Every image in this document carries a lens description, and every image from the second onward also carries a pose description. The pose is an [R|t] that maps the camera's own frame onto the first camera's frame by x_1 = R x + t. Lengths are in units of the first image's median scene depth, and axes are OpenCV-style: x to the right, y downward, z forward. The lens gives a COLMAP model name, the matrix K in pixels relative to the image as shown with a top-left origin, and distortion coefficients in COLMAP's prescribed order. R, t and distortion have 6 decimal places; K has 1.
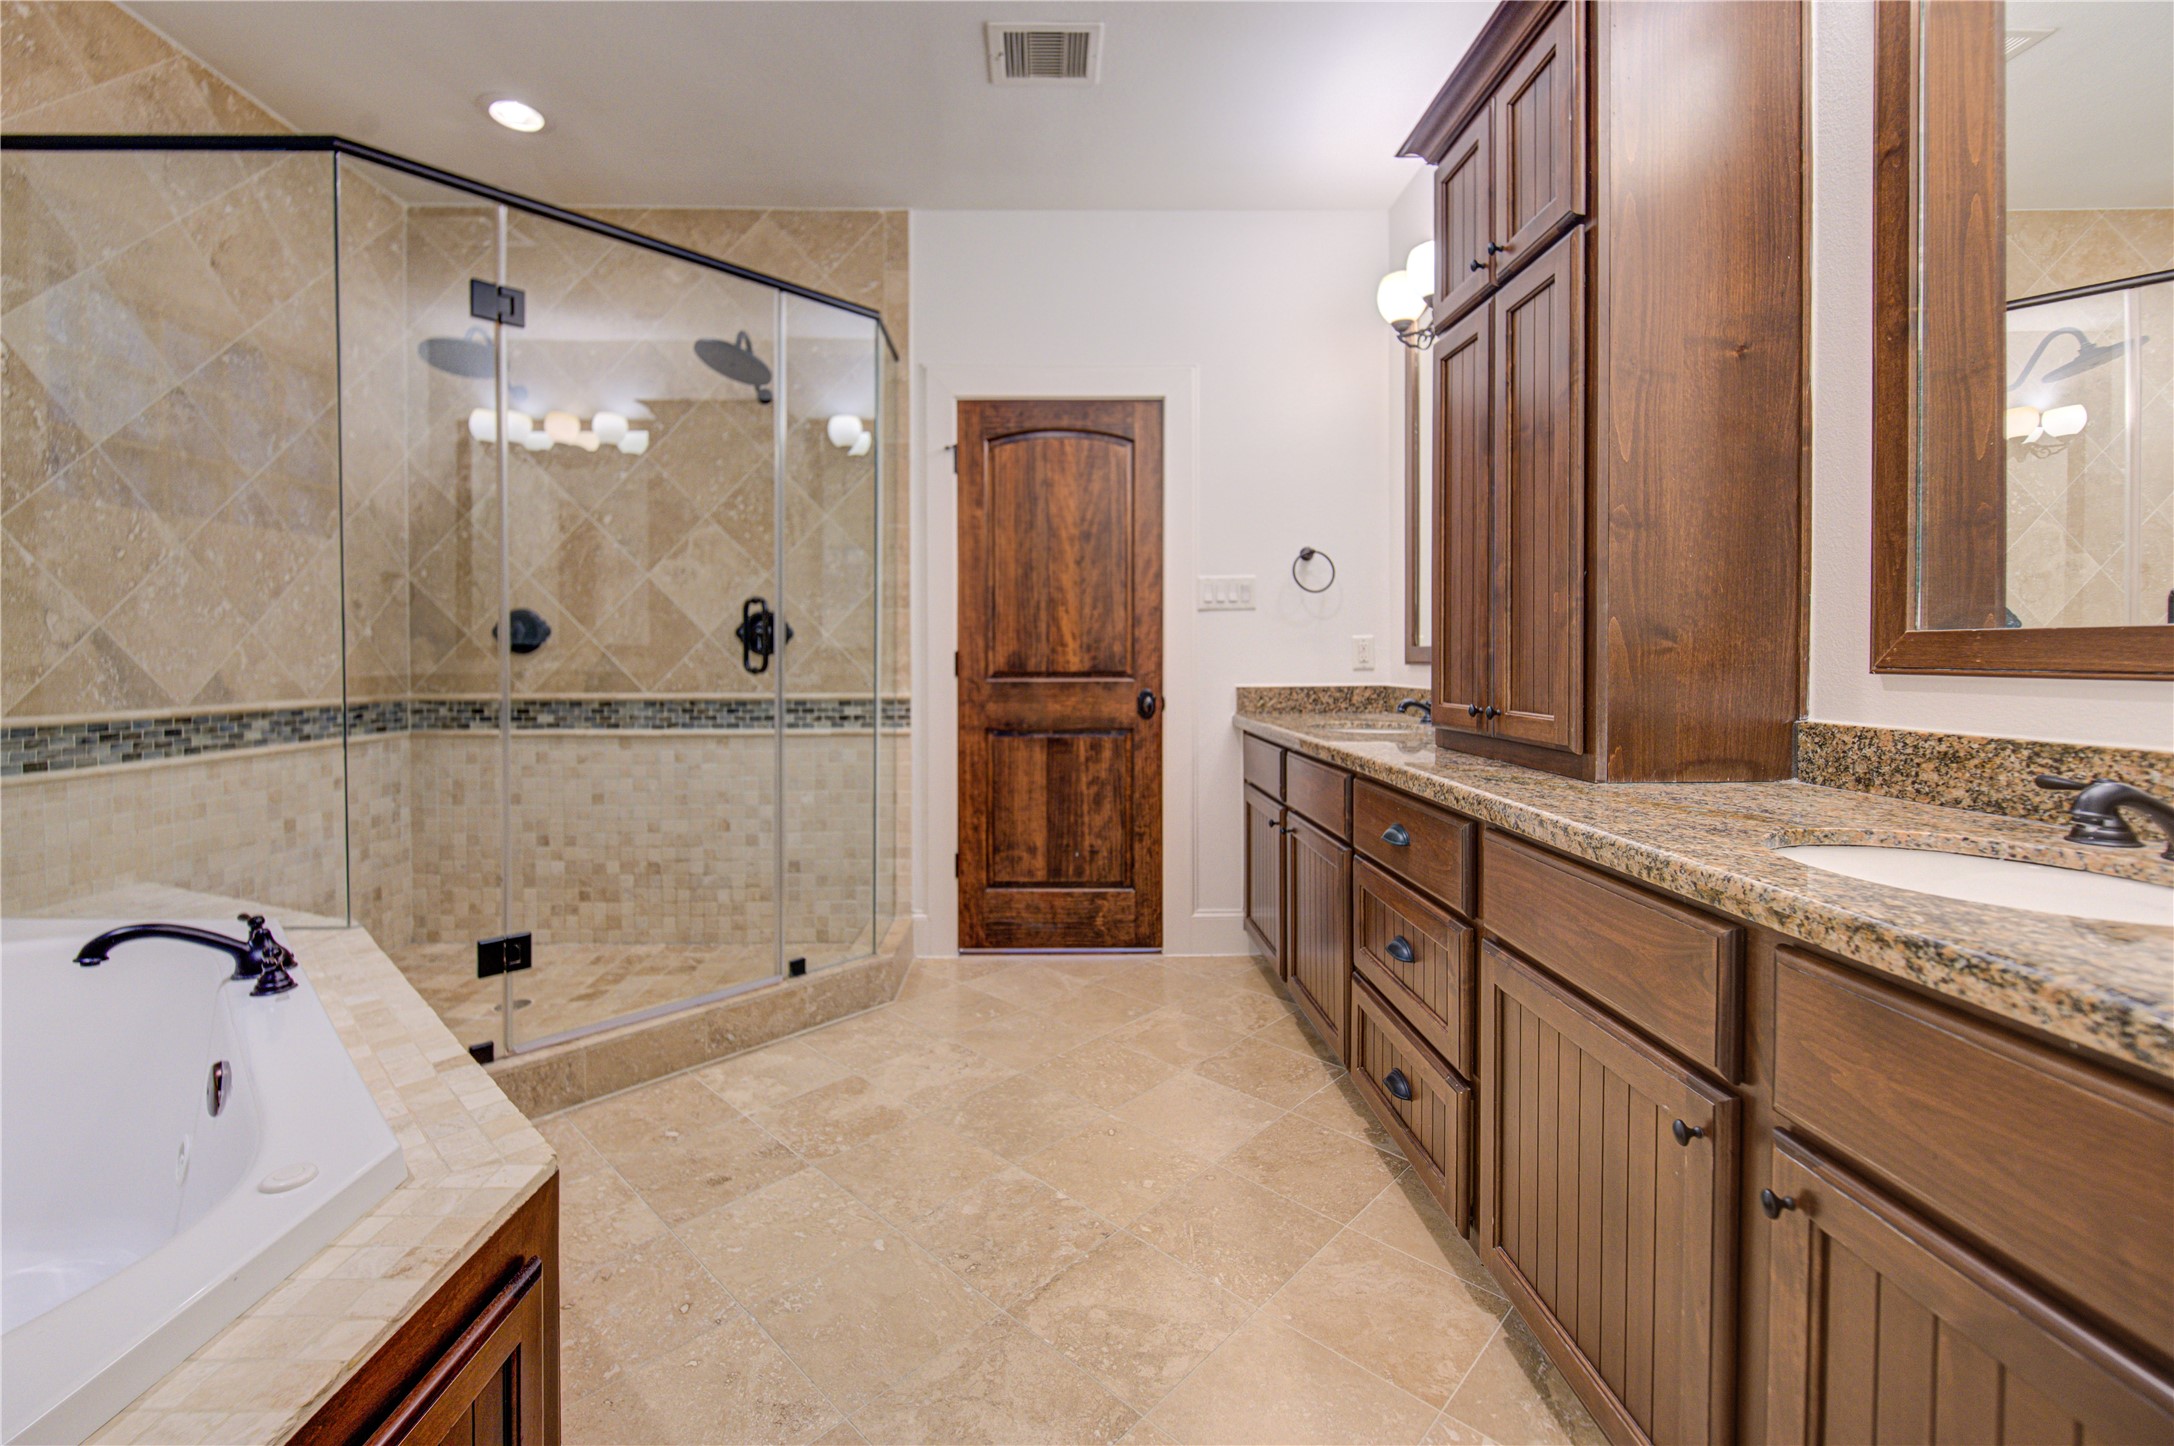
lens RADIAL K [[921.8, 0, 1077.2], [0, 921.8, 667.1], [0, 0, 1]] dist [-0.004156, -0.003807]
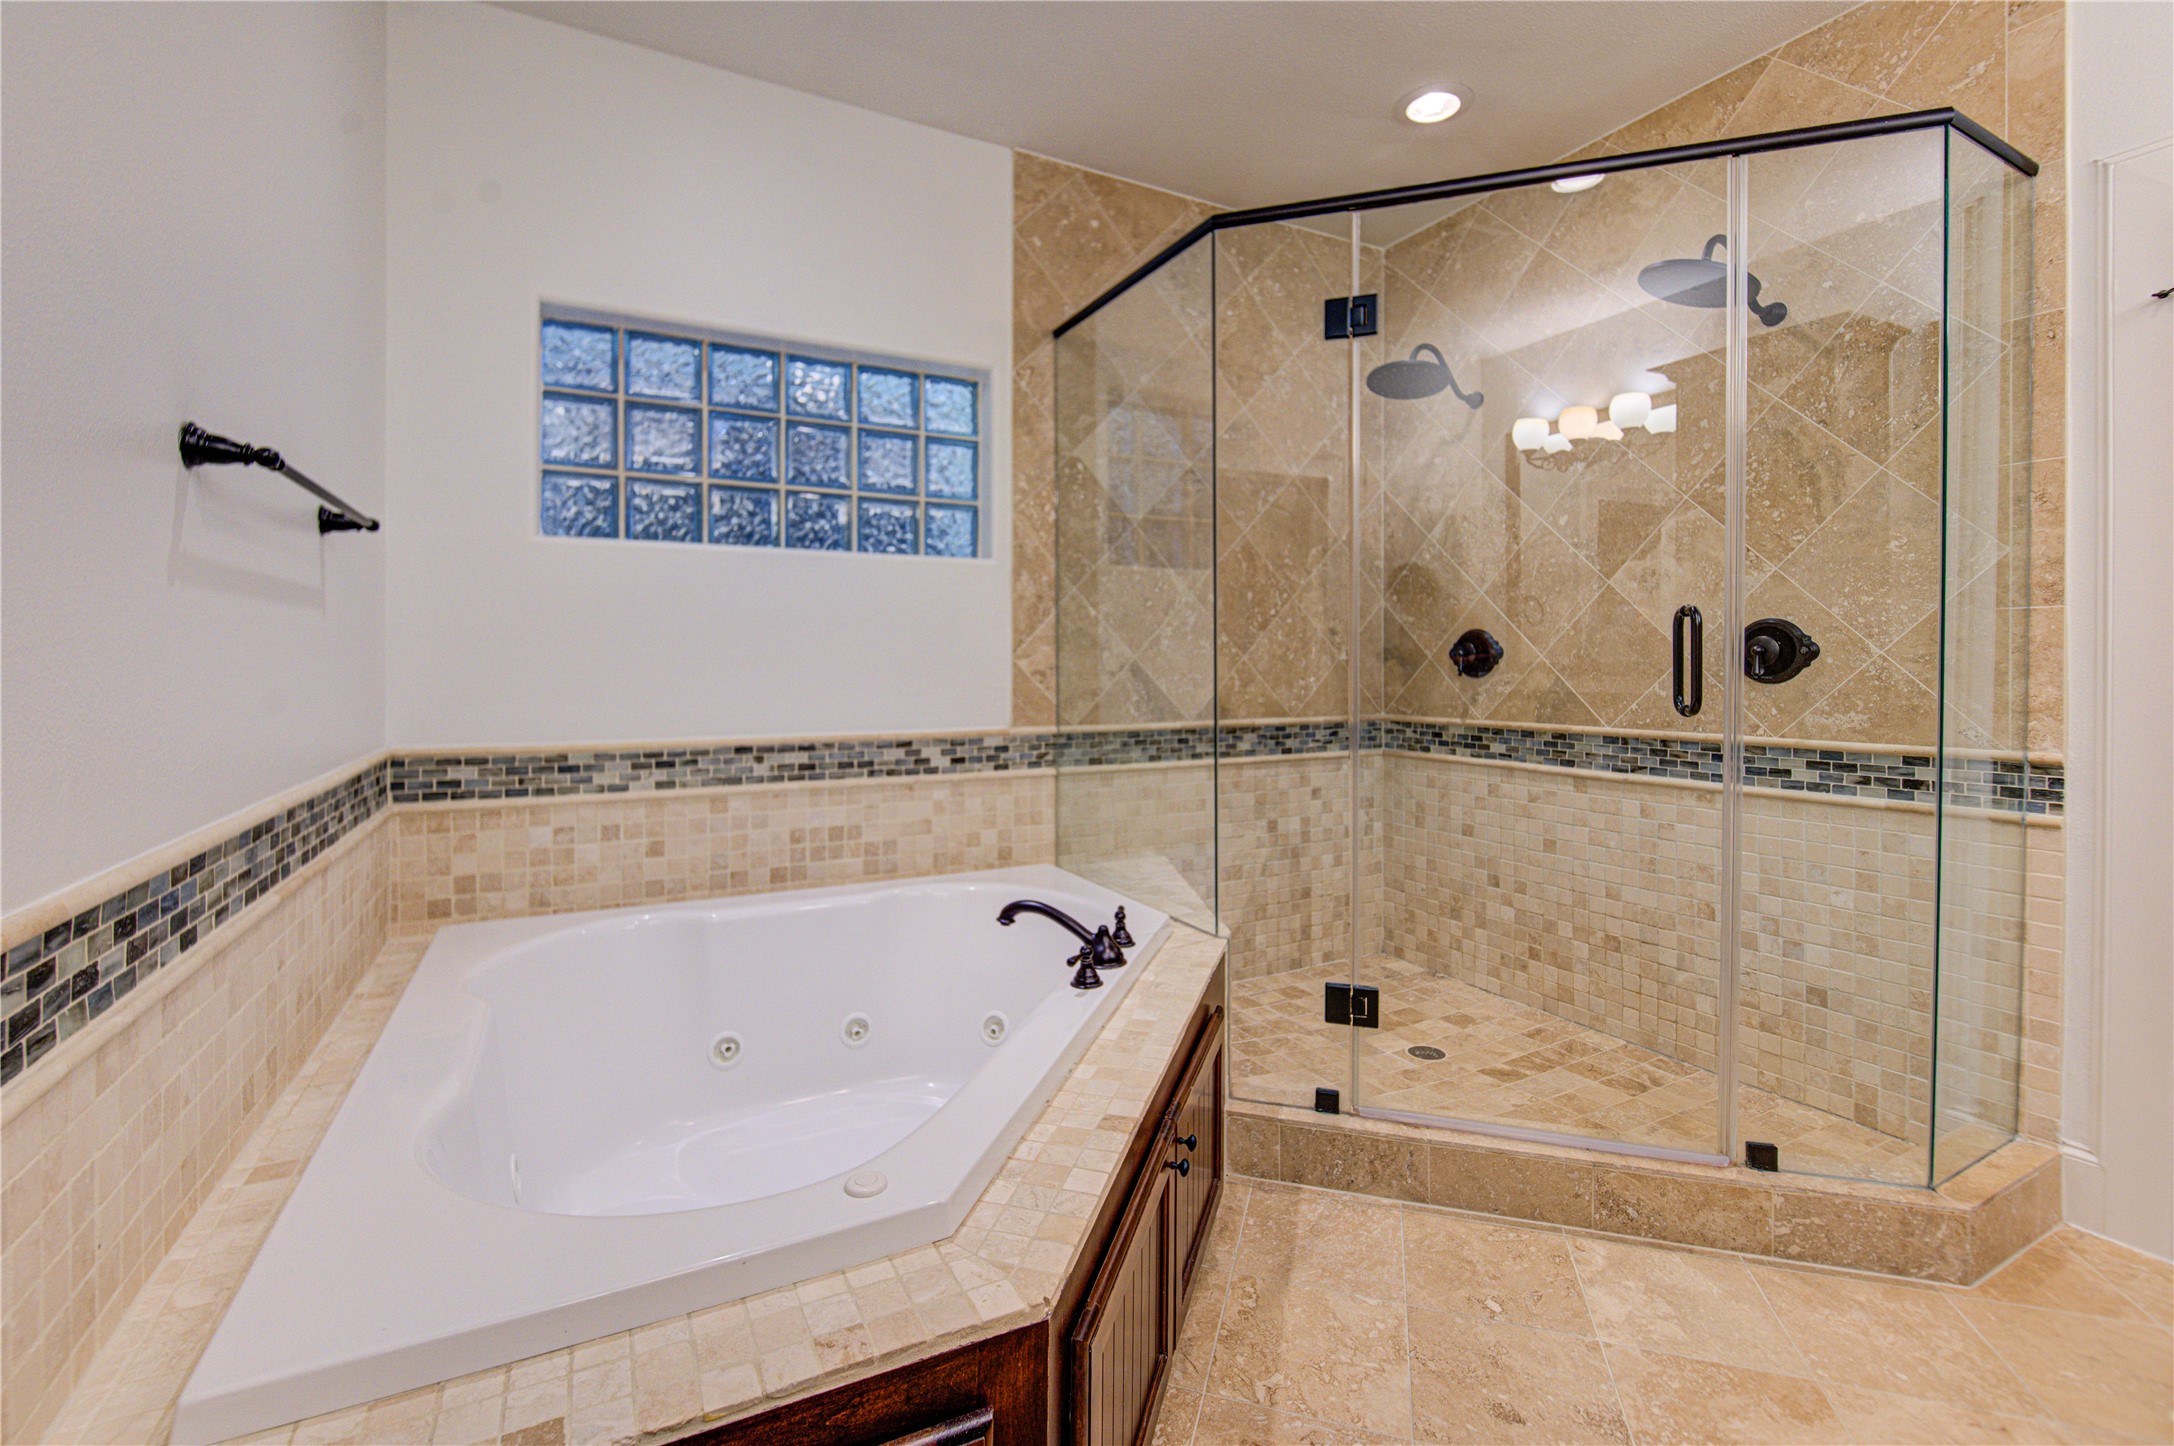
lens RADIAL K [[921.8, 0, 1077.2], [0, 921.8, 667.1], [0, 0, 1]] dist [-0.004156, -0.003807]
pose [[0.419639, 0.003367, -0.907685, 0.093061], [-0.008202, 0.999966, -0.000083, -0.025062], [0.907654, 0.007479, 0.419653, 0.279448]]
